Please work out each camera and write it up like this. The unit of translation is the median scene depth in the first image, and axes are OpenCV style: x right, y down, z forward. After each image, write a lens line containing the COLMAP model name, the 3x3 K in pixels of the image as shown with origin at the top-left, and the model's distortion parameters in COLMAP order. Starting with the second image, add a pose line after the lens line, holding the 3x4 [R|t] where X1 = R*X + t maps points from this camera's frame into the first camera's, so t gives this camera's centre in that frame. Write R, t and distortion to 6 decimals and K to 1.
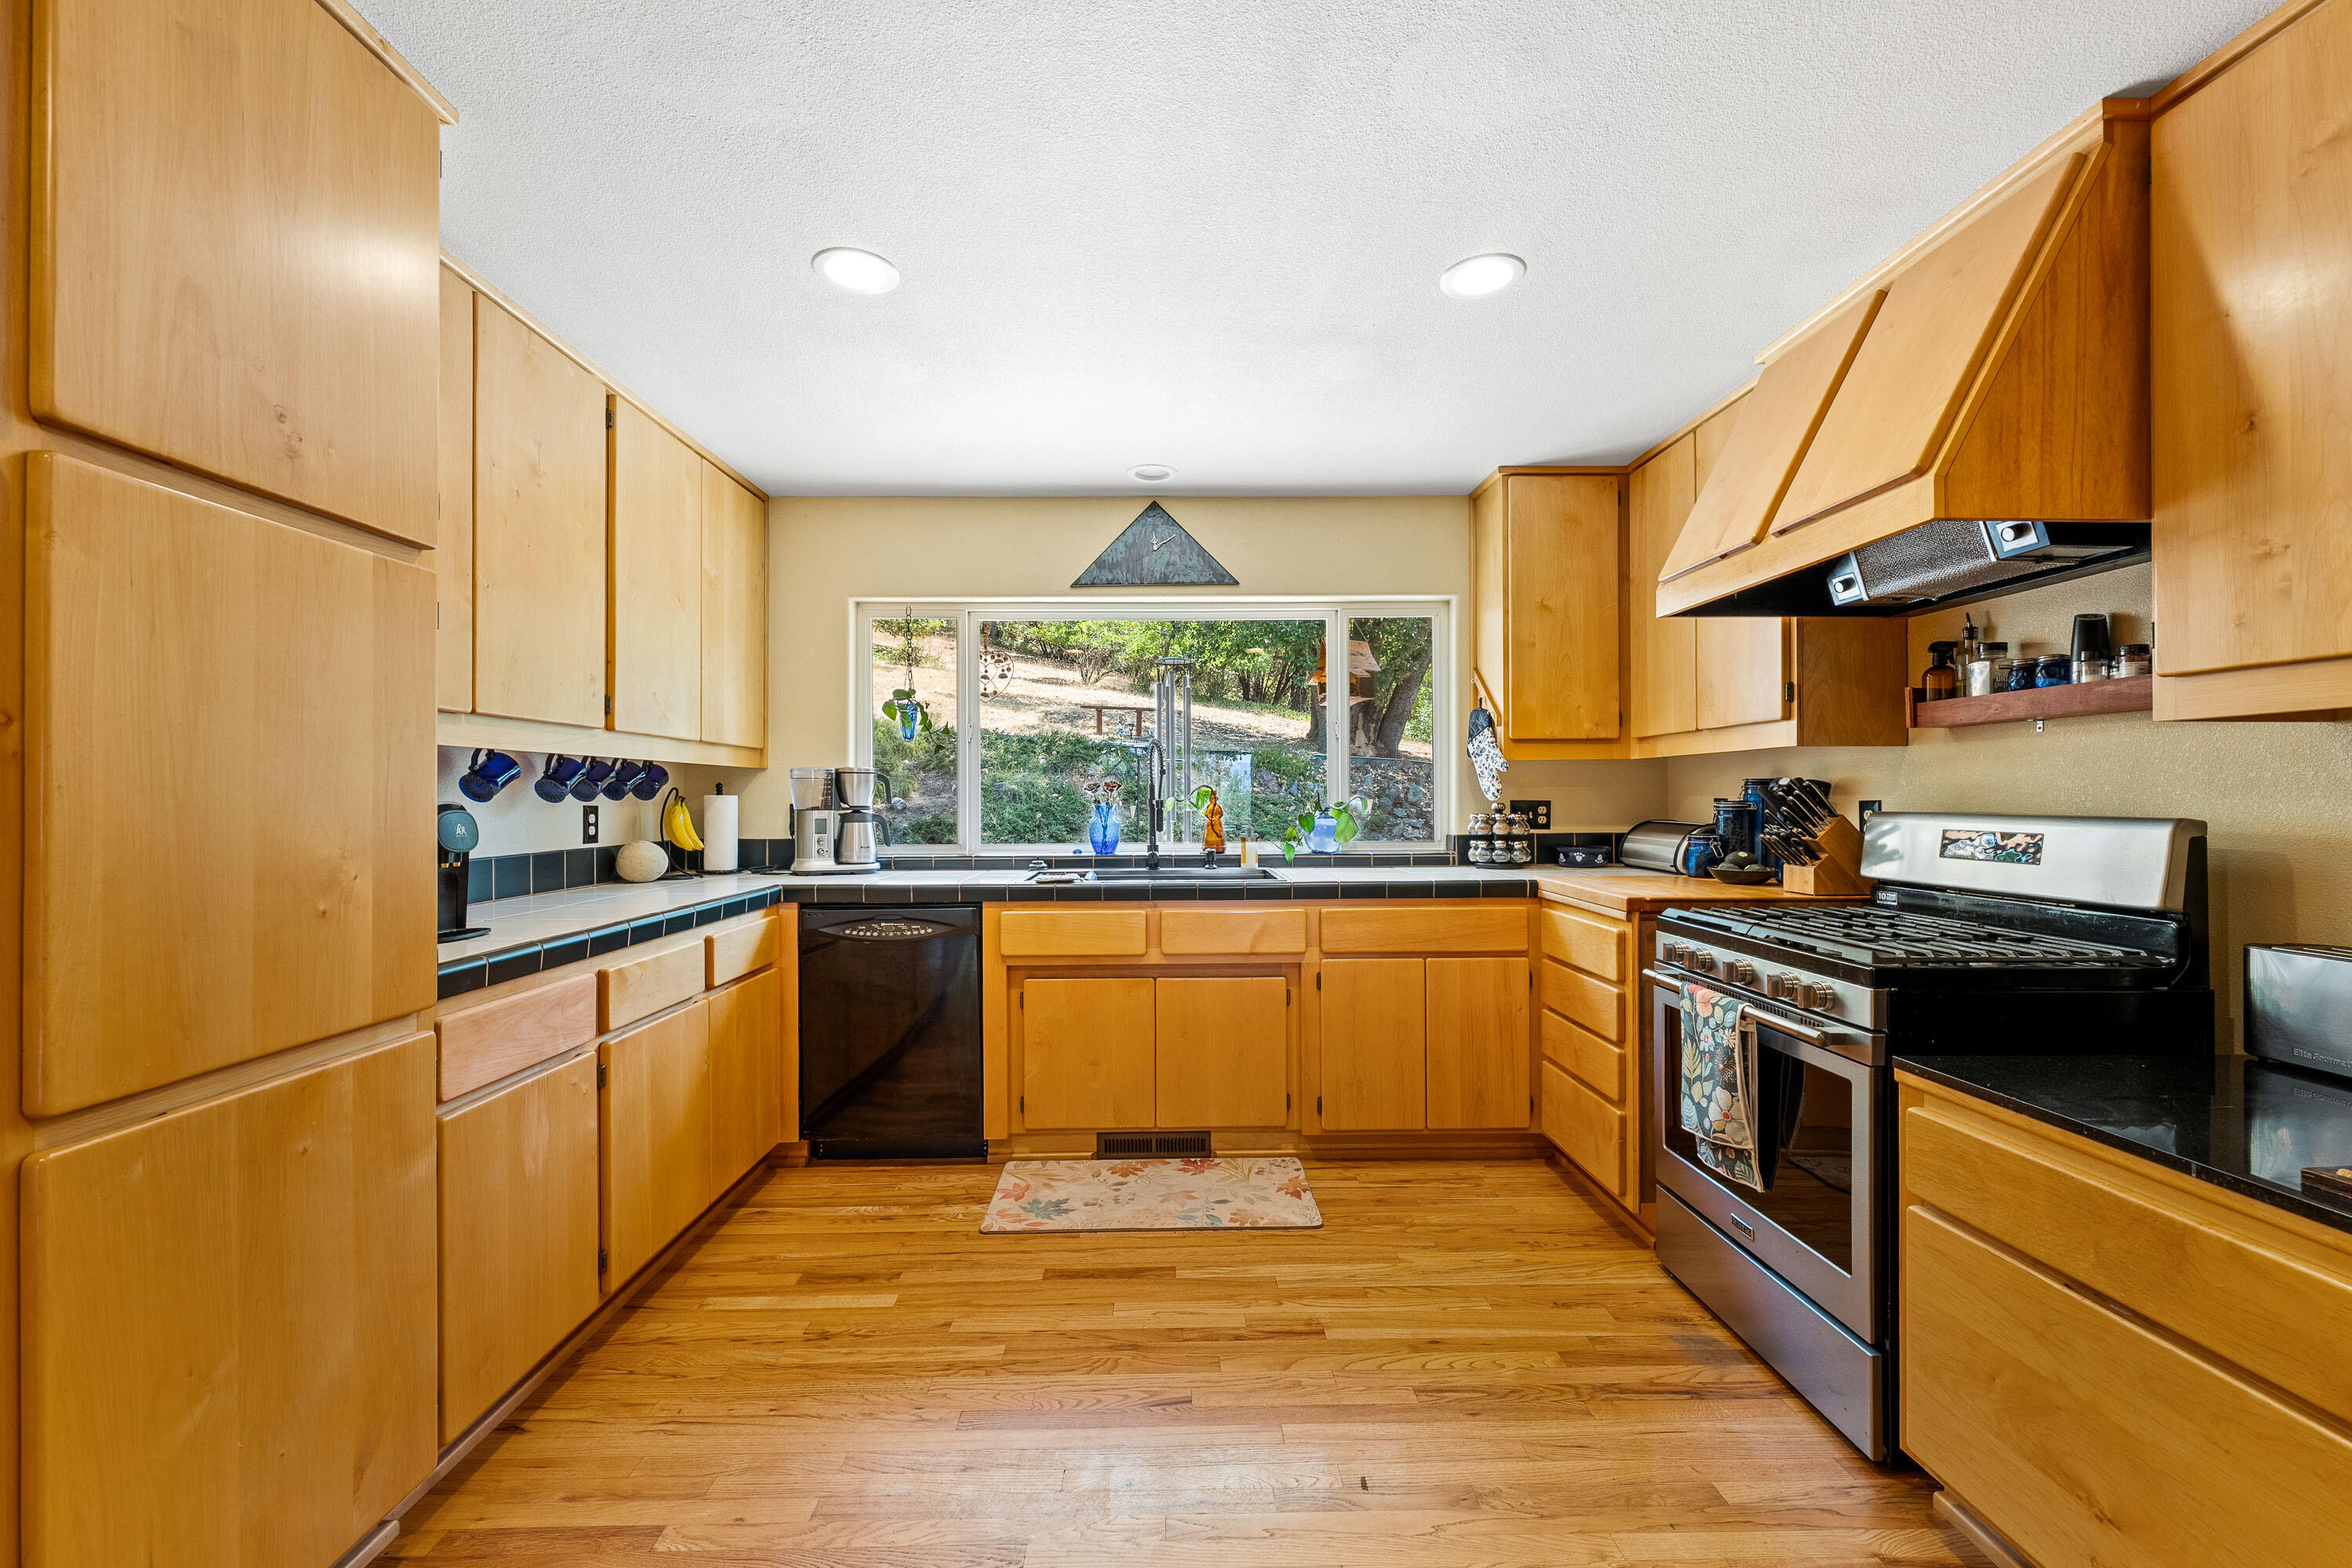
lens RADIAL K [[948.5, 0, 1176.6], [0, 948.5, 790.3], [0, 0, 1]] dist [-0.001271, -0.000642]
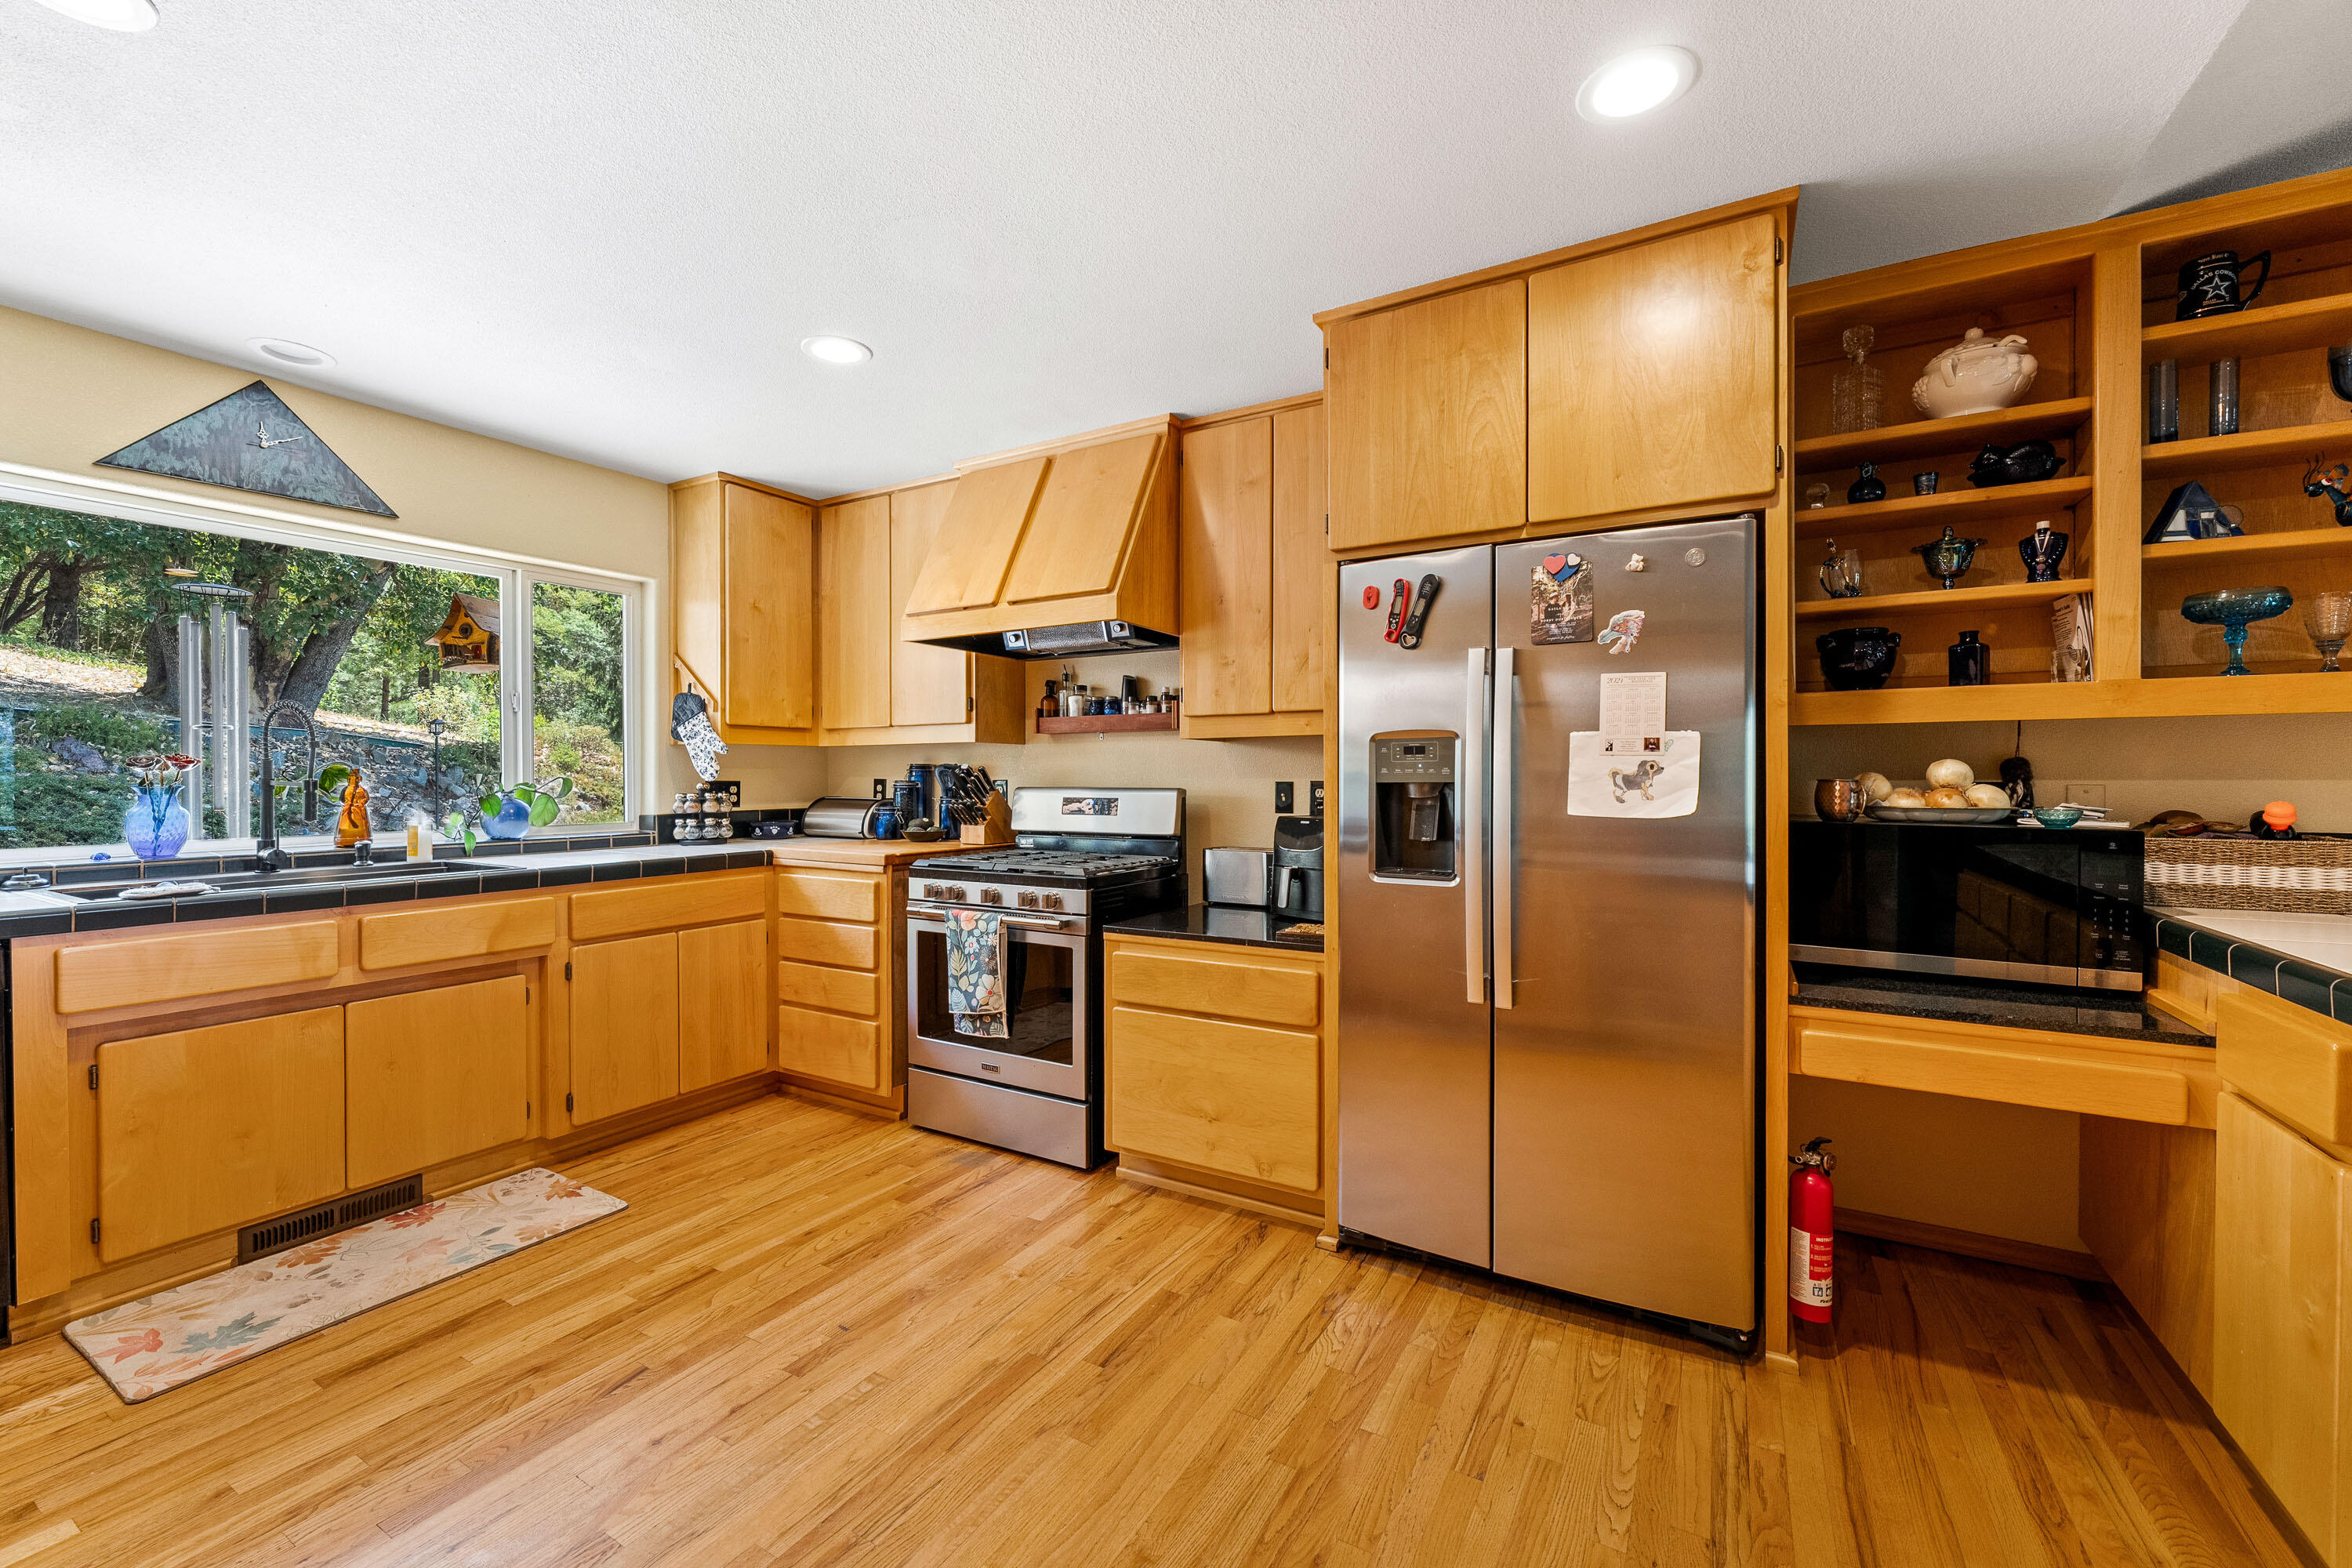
lens RADIAL K [[943.0, 0, 1176.1], [0, 943.0, 780.3], [0, 0, 1]] dist [-0.001182, -0.000016]
pose [[0.518337, -0.000452, 0.855176, -0.341757], [-0.005705, 0.999976, 0.003986, 0.003364], [-0.855158, -0.006945, 0.518322, -0.004415]]
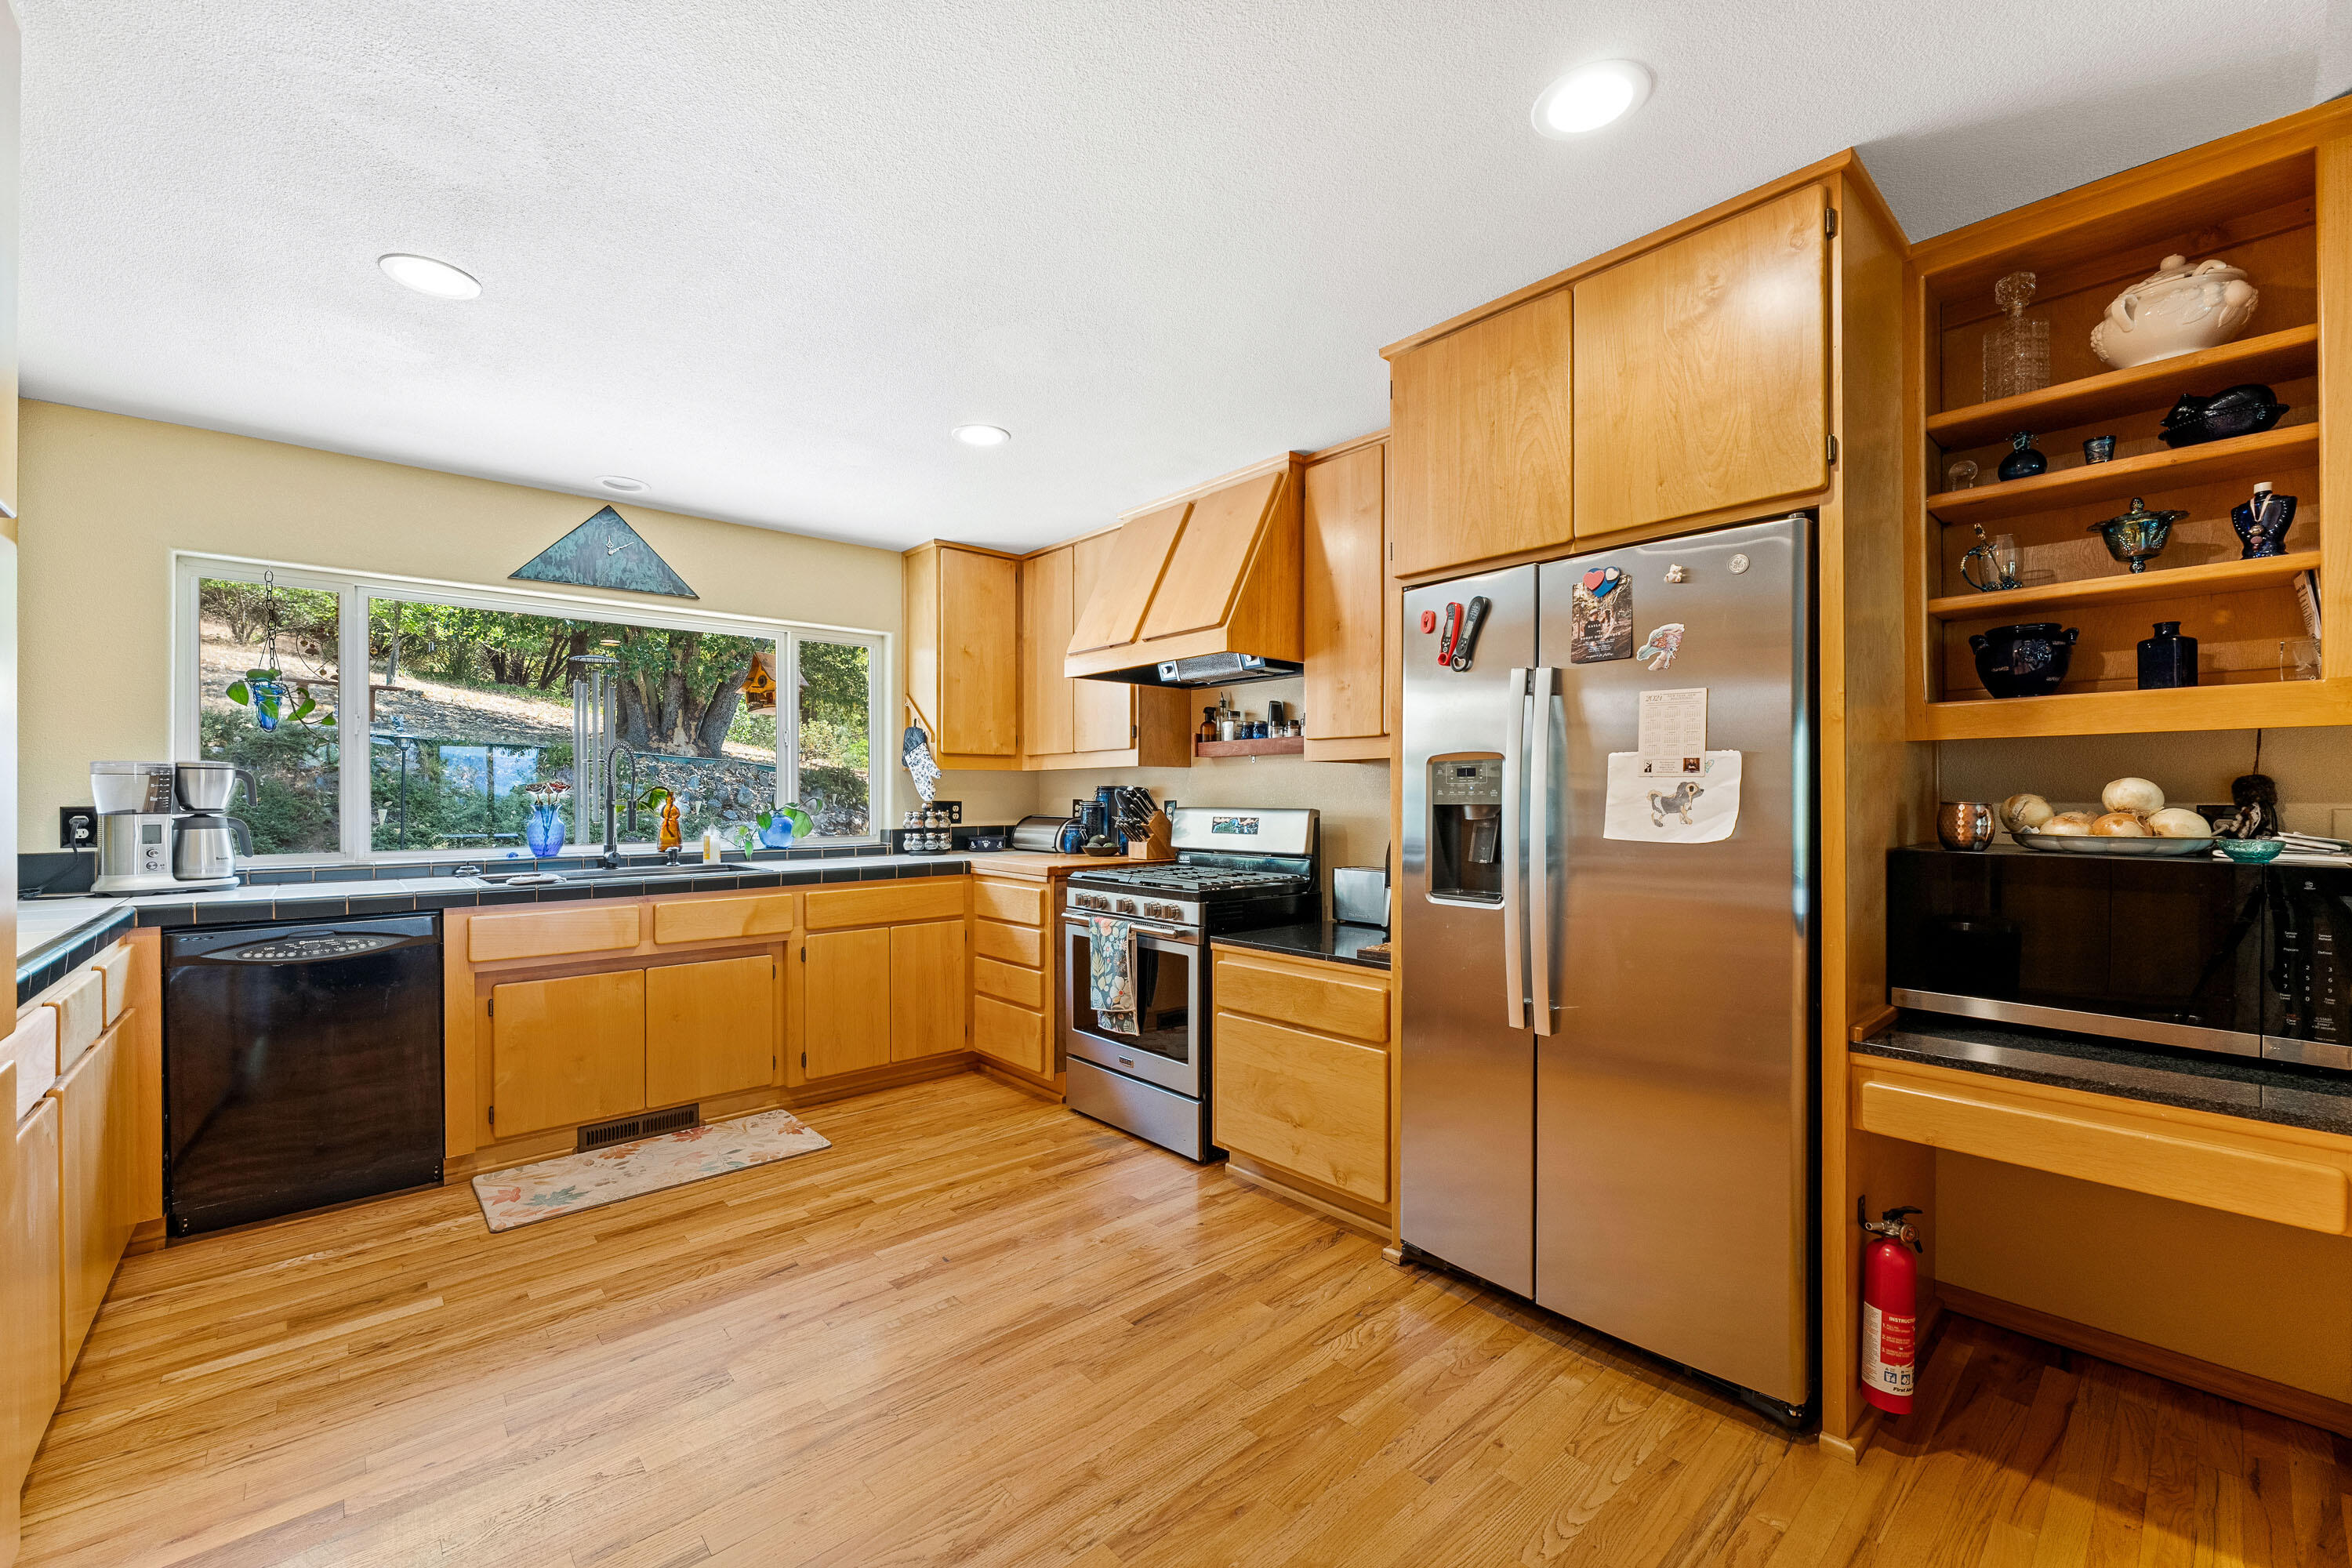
lens RADIAL K [[946.2, 0, 1179.0], [0, 946.2, 795.0], [0, 0, 1]] dist [-0.000371, -0.000492]
pose [[0.754770, 0.003052, 0.655982, -0.271069], [-0.004839, 0.999988, 0.000915, -0.000128], [-0.655971, -0.003865, 0.754776, -0.193454]]
